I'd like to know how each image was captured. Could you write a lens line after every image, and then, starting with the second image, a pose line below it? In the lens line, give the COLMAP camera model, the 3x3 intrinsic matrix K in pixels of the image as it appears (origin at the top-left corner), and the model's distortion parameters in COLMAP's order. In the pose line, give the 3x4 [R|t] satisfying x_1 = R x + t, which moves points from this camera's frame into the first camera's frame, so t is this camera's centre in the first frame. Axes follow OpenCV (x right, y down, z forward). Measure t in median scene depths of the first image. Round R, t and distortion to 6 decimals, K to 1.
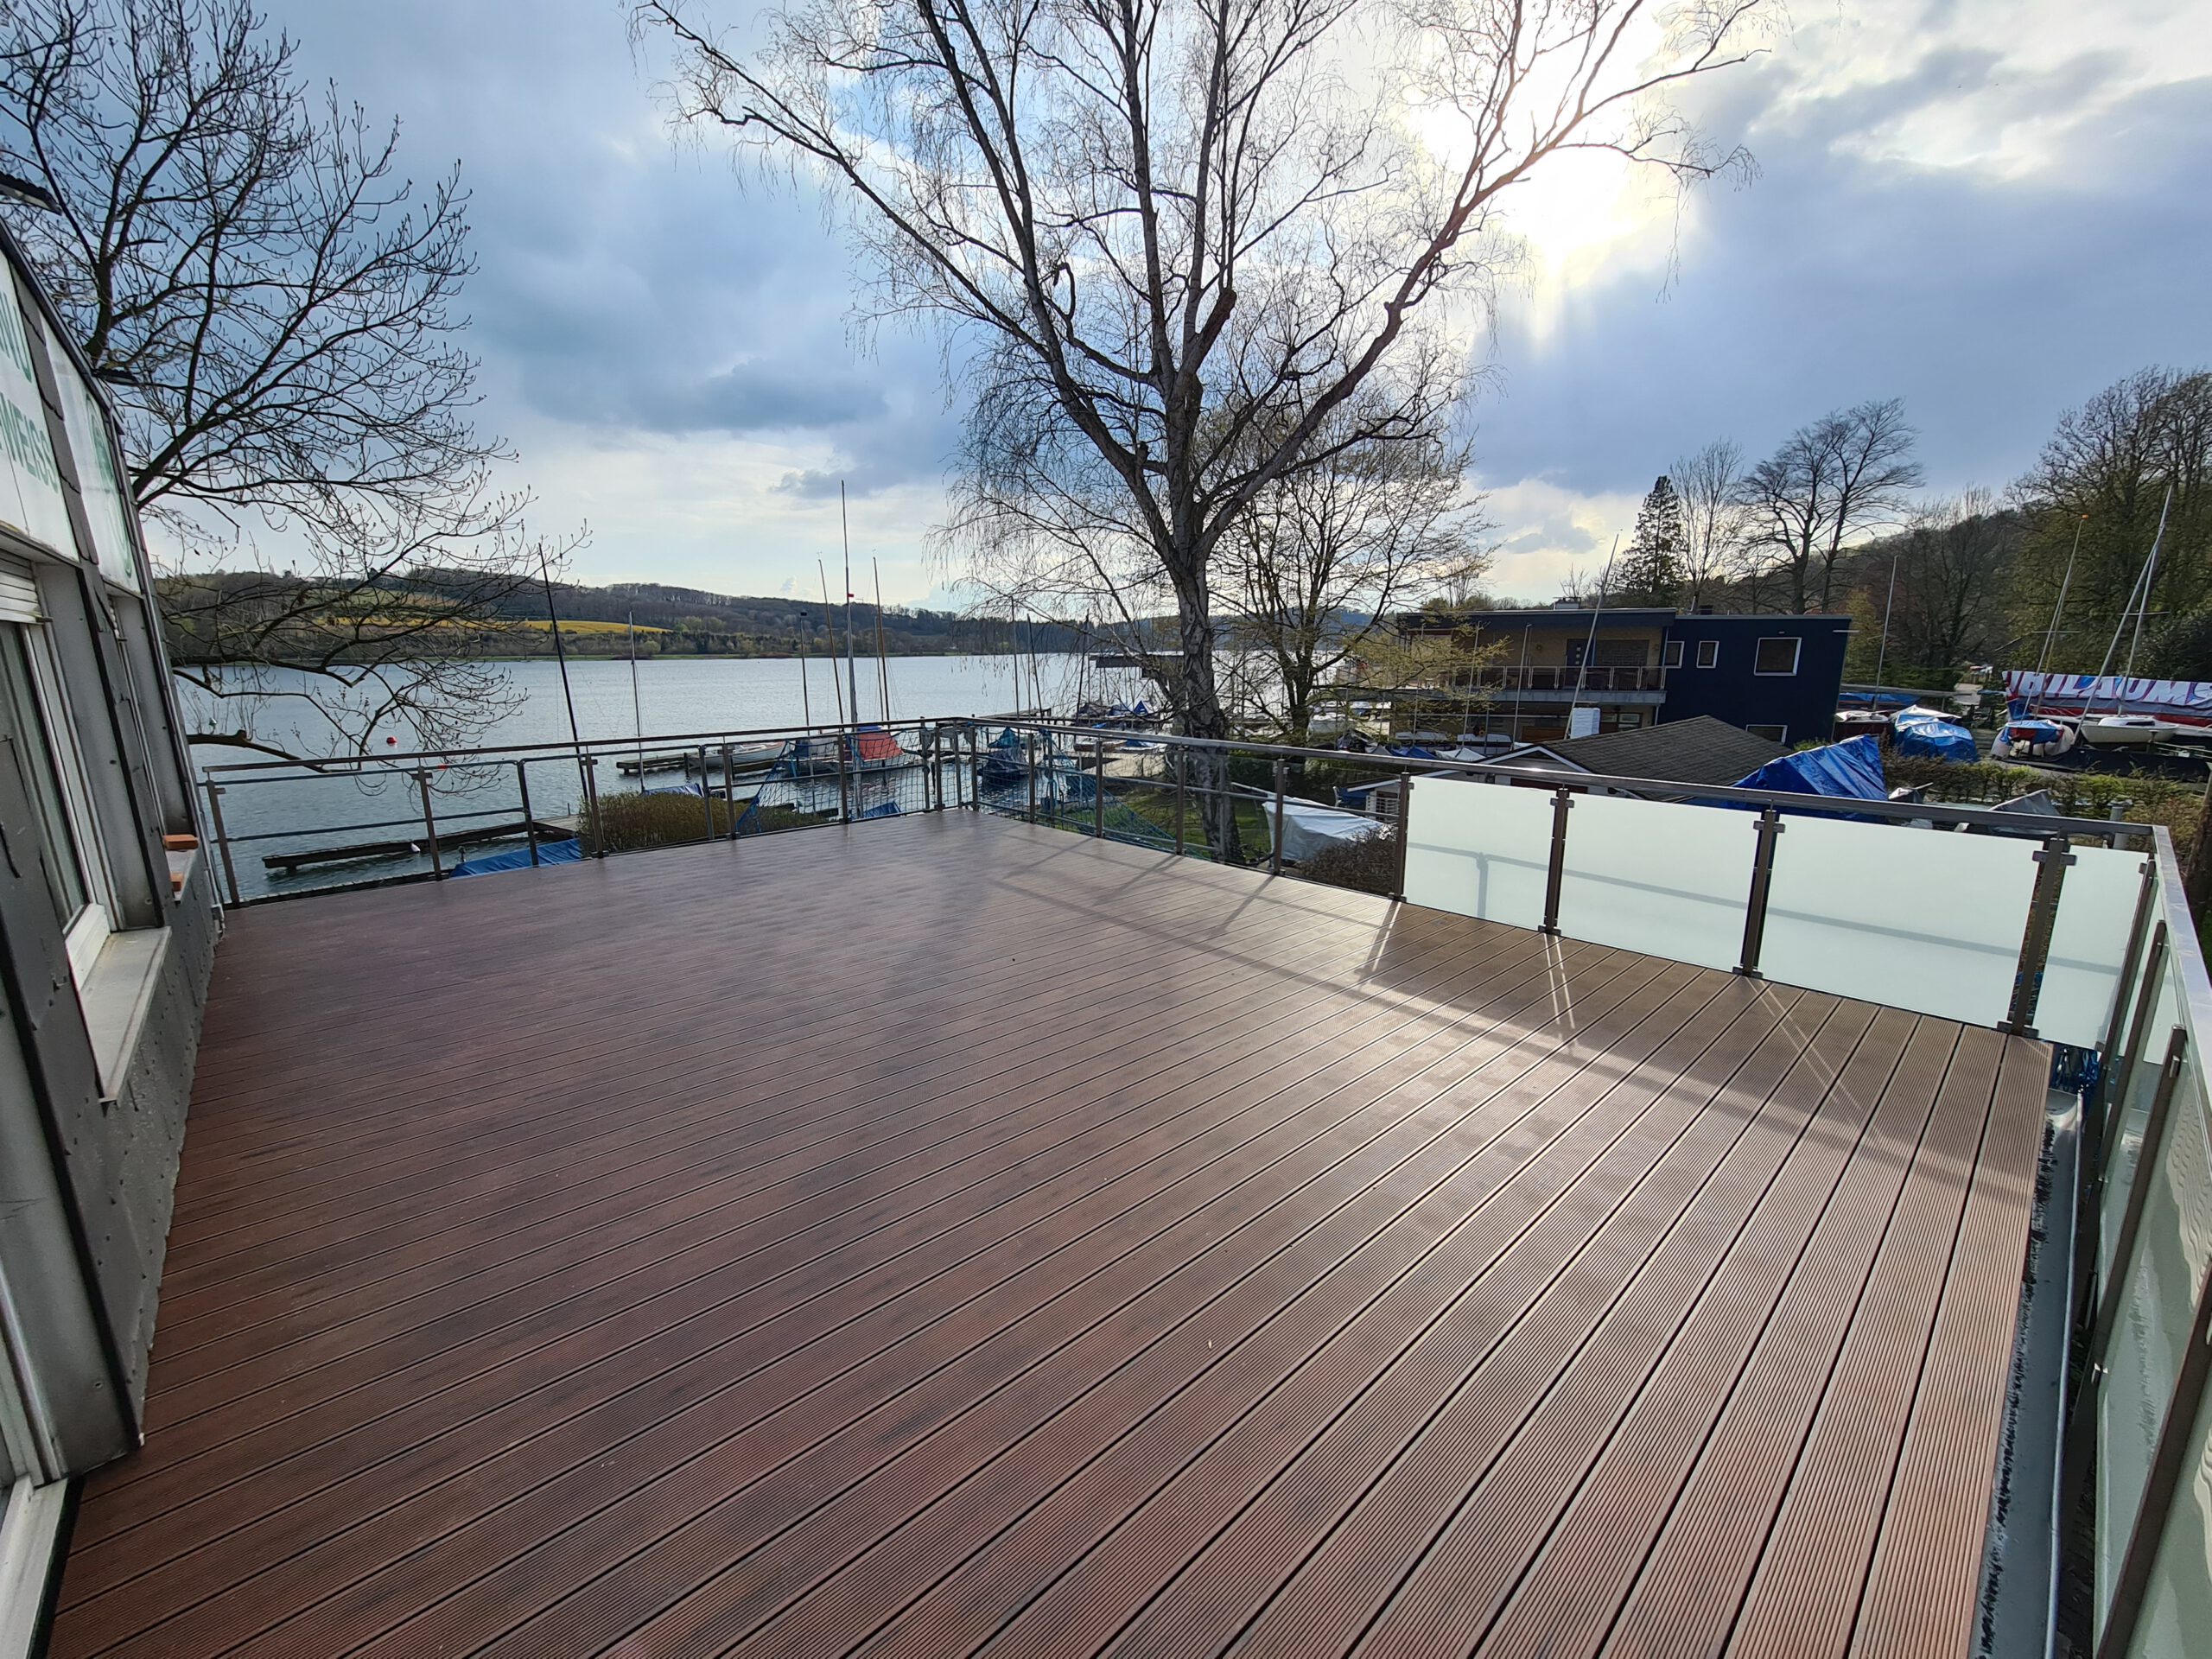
lens RADIAL K [[902.4, 0, 1123.0], [0, 902.4, 841.5], [0, 0, 1]] dist [-0.002057, 0.001003]
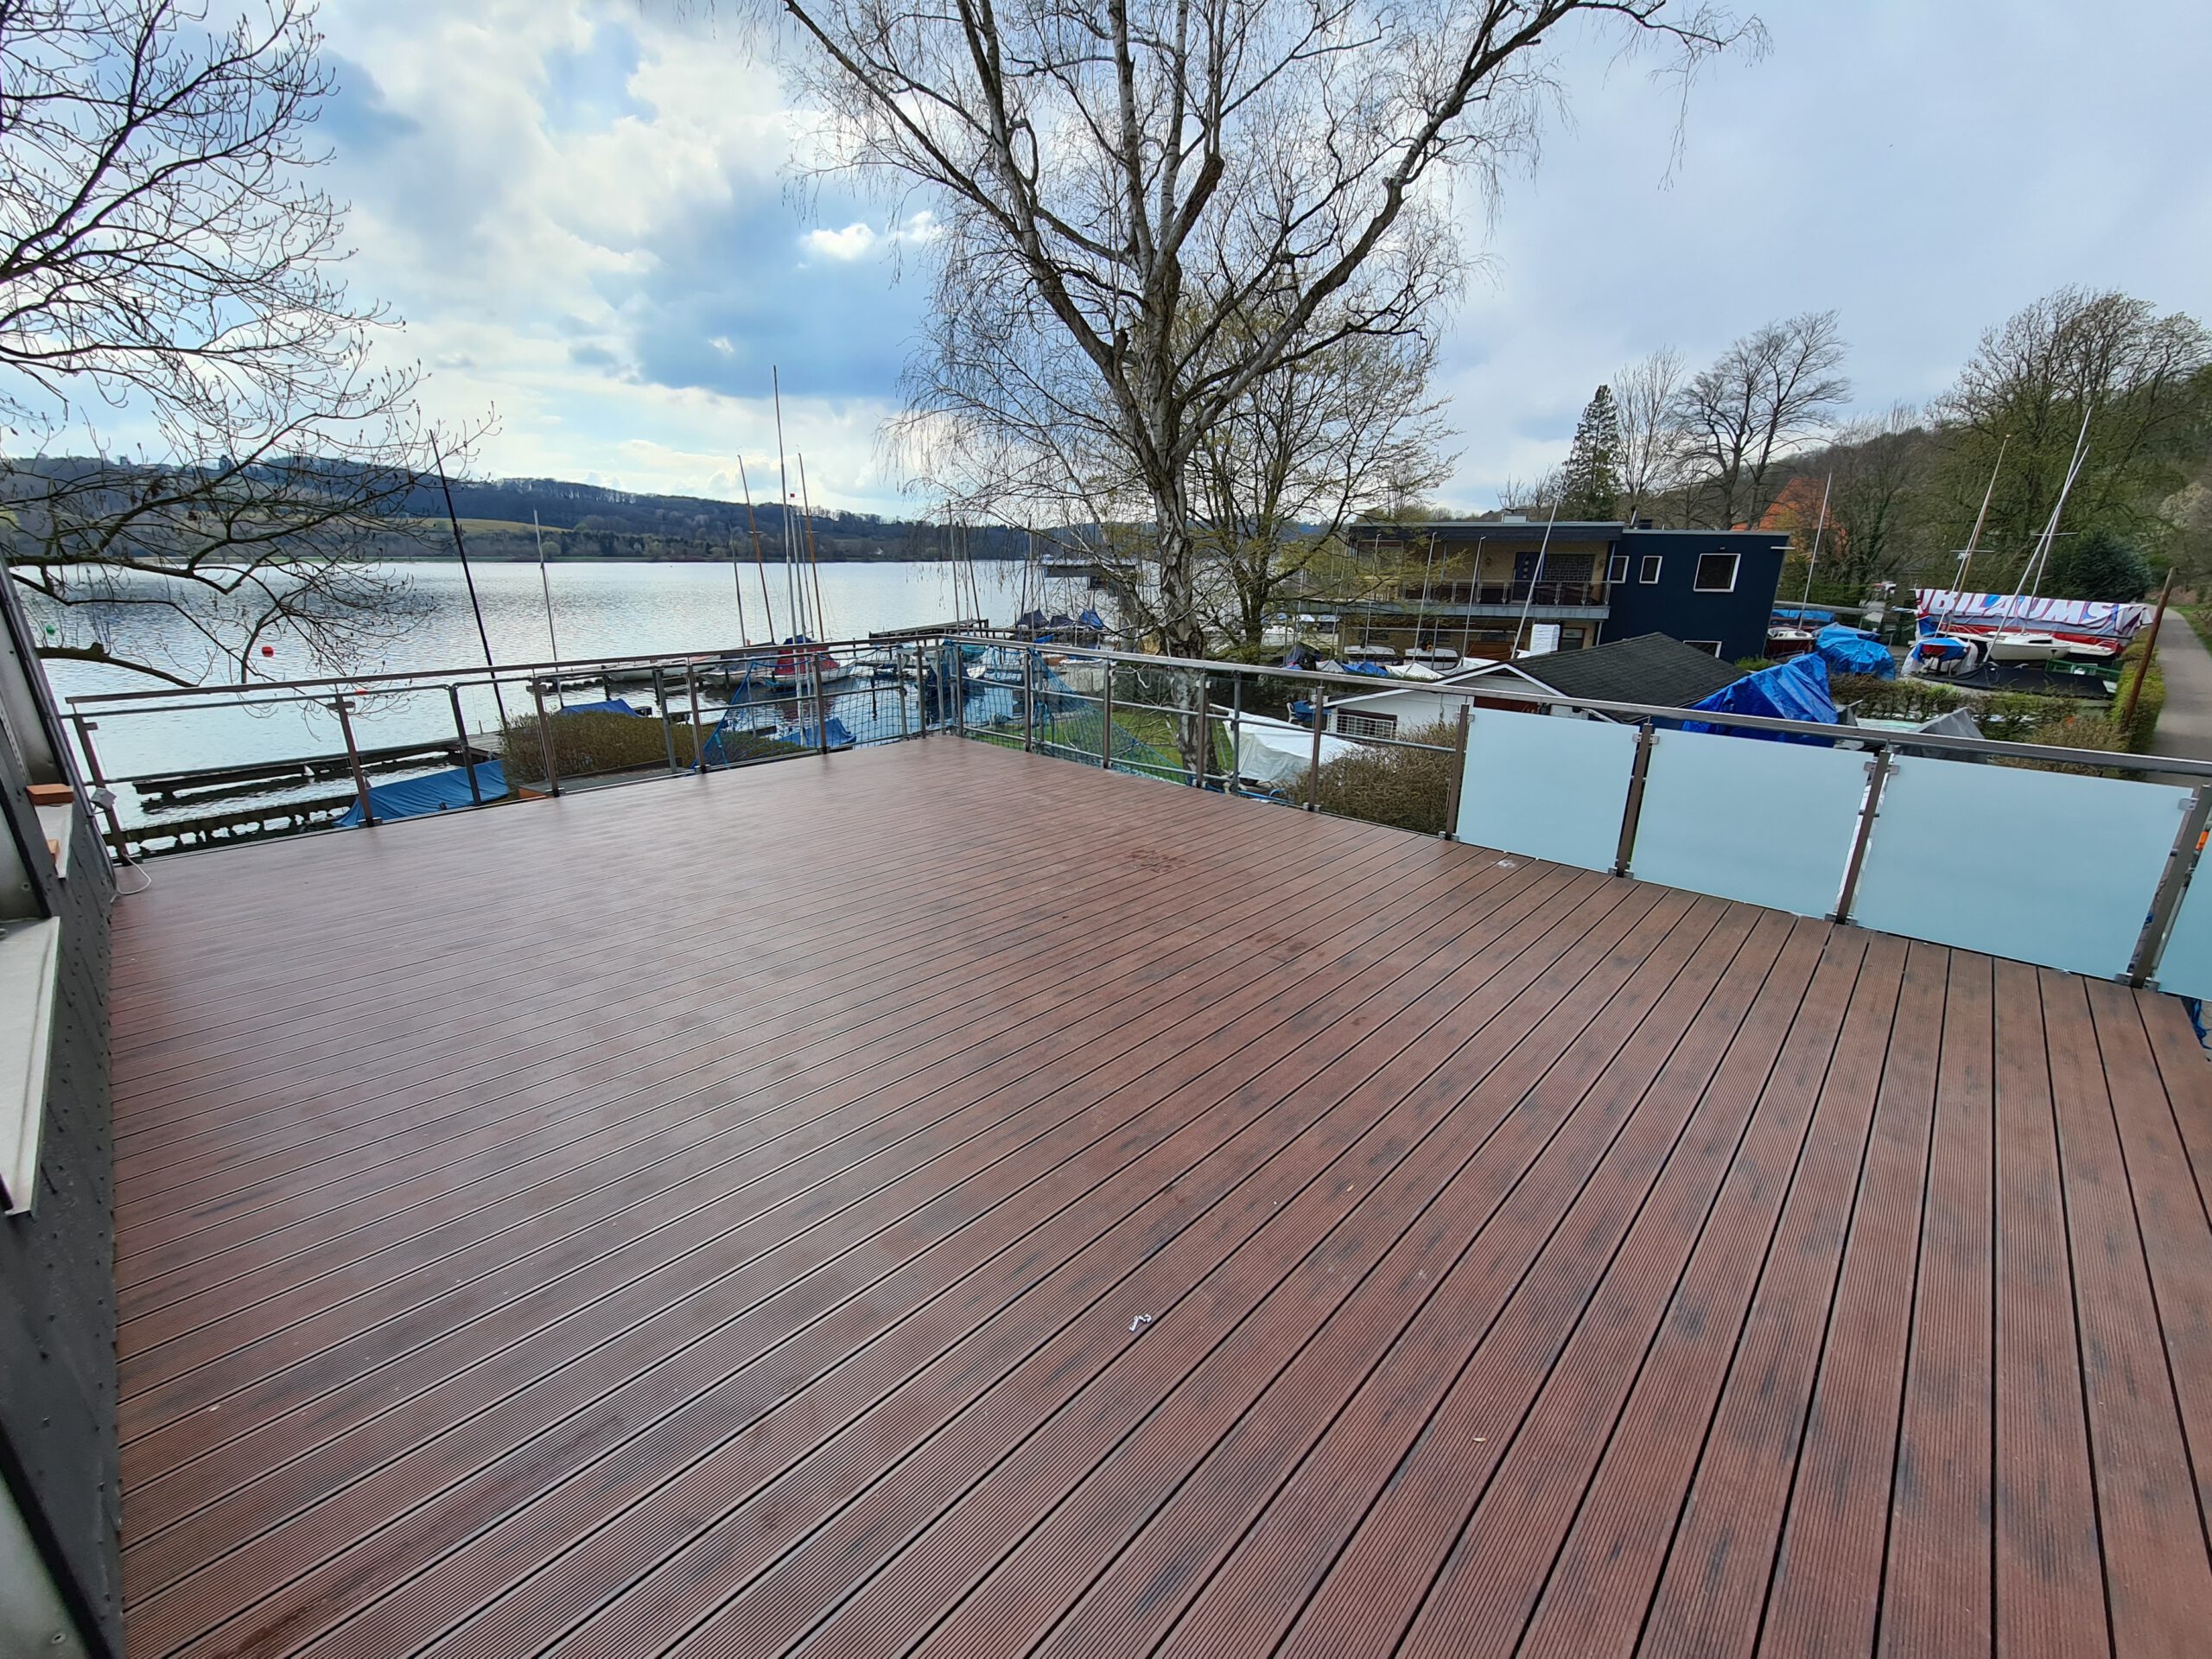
lens RADIAL K [[902.4, 0, 1125.2], [0, 902.4, 839.9], [0, 0, 1]] dist [-0.002057, 0.001003]
pose [[0.997324, -0.010860, 0.072300, -0.040674], [0.004041, 0.995583, 0.093800, -0.009630], [-0.072999, -0.093257, 0.992962, 0.034492]]
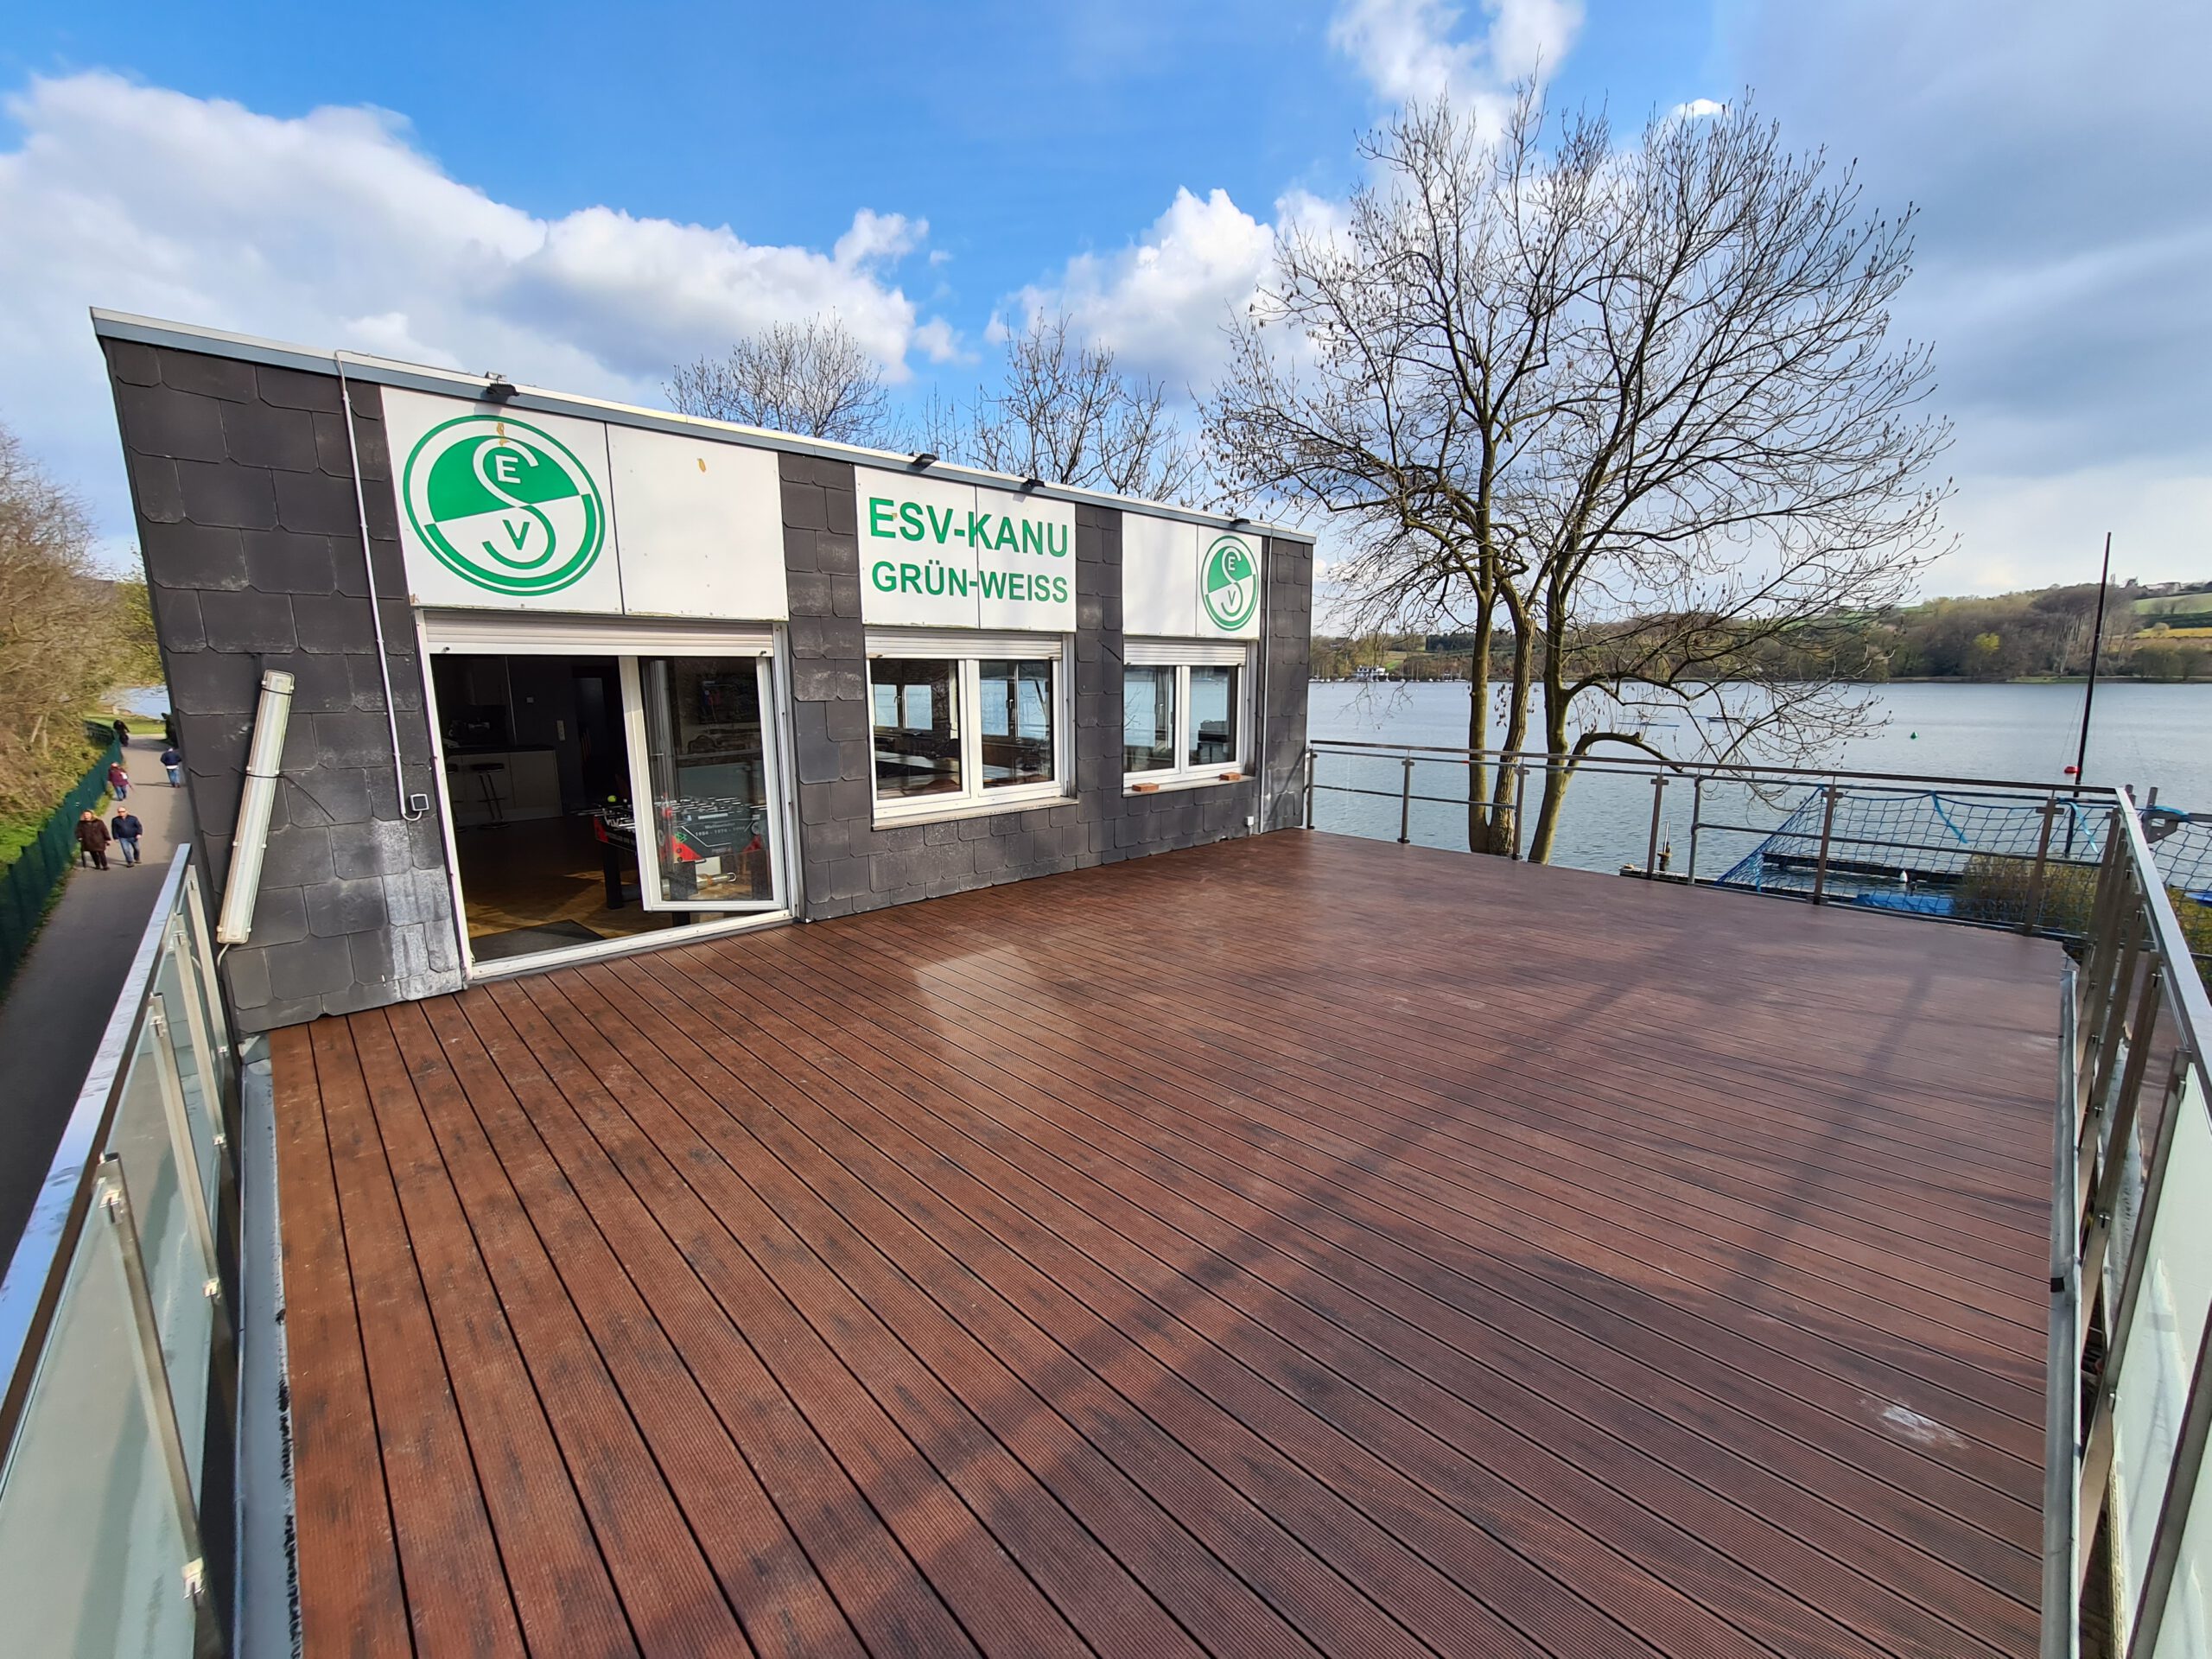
lens RADIAL K [[902.4, 0, 1097.8], [0, 902.4, 841.3], [0, 0, 1]] dist [-0.002057, 0.001003]
pose [[-0.006377, 0.188906, -0.981975, 0.238478], [-0.205943, 0.960695, 0.186149, -0.049235], [0.978543, 0.203418, 0.032778, 0.222535]]
